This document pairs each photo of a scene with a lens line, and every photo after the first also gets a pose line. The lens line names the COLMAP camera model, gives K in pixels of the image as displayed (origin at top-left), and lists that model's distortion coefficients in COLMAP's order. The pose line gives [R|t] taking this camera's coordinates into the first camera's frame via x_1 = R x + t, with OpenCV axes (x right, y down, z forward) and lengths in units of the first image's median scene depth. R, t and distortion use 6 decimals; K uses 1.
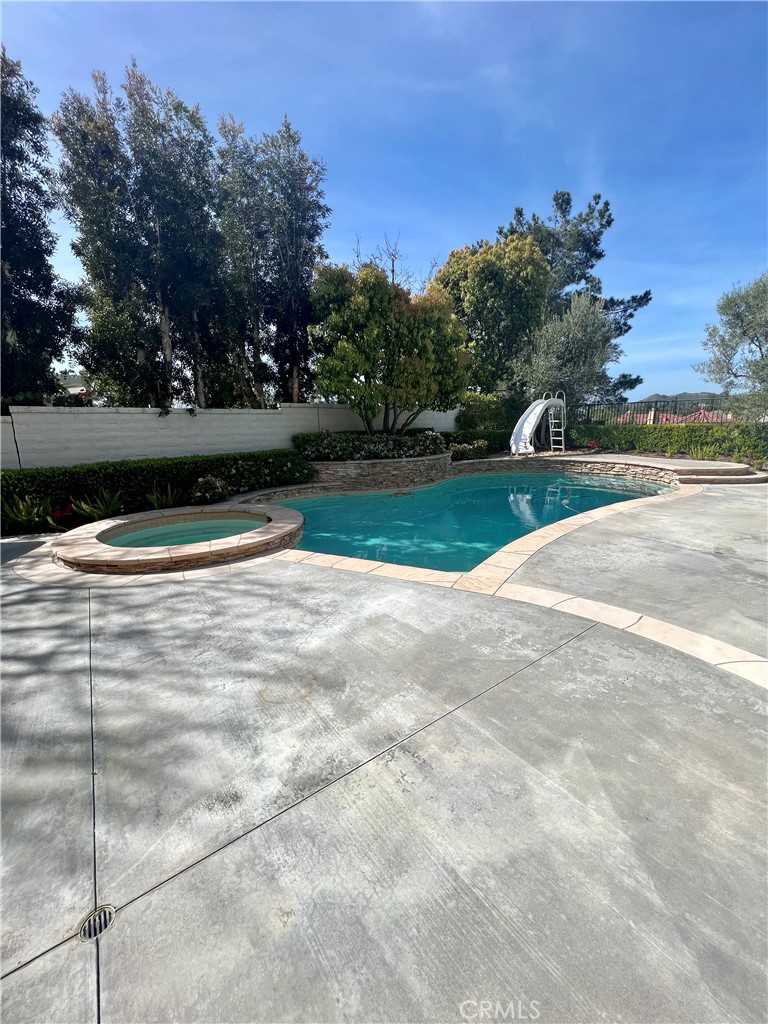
lens RADIAL K [[411.1, 0, 384.0], [0, 411.1, 513.9], [0, 0, 1]] dist [-0.004451, 0.000524]
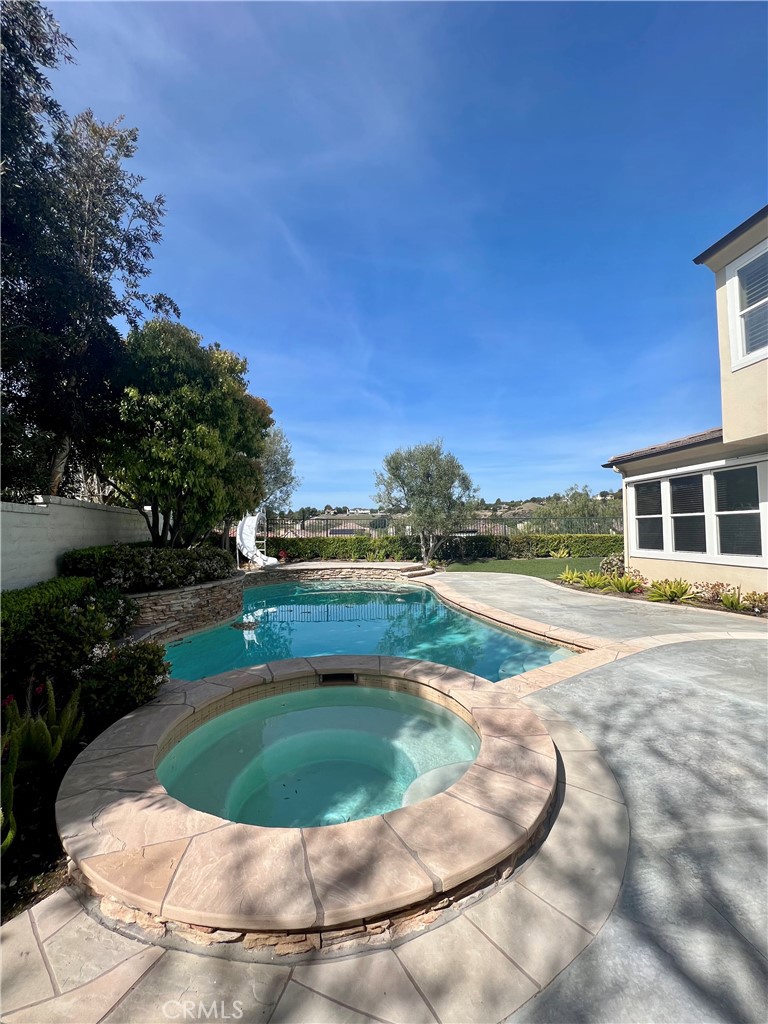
lens RADIAL K [[411.1, 0, 385.8], [0, 411.1, 506.2], [0, 0, 1]] dist [-0.004451, 0.000524]
pose [[0.464929, 0.069983, 0.882578, -0.564711], [0.187858, 0.966374, -0.175588, -0.078924], [-0.865188, 0.247435, 0.436149, 0.392123]]
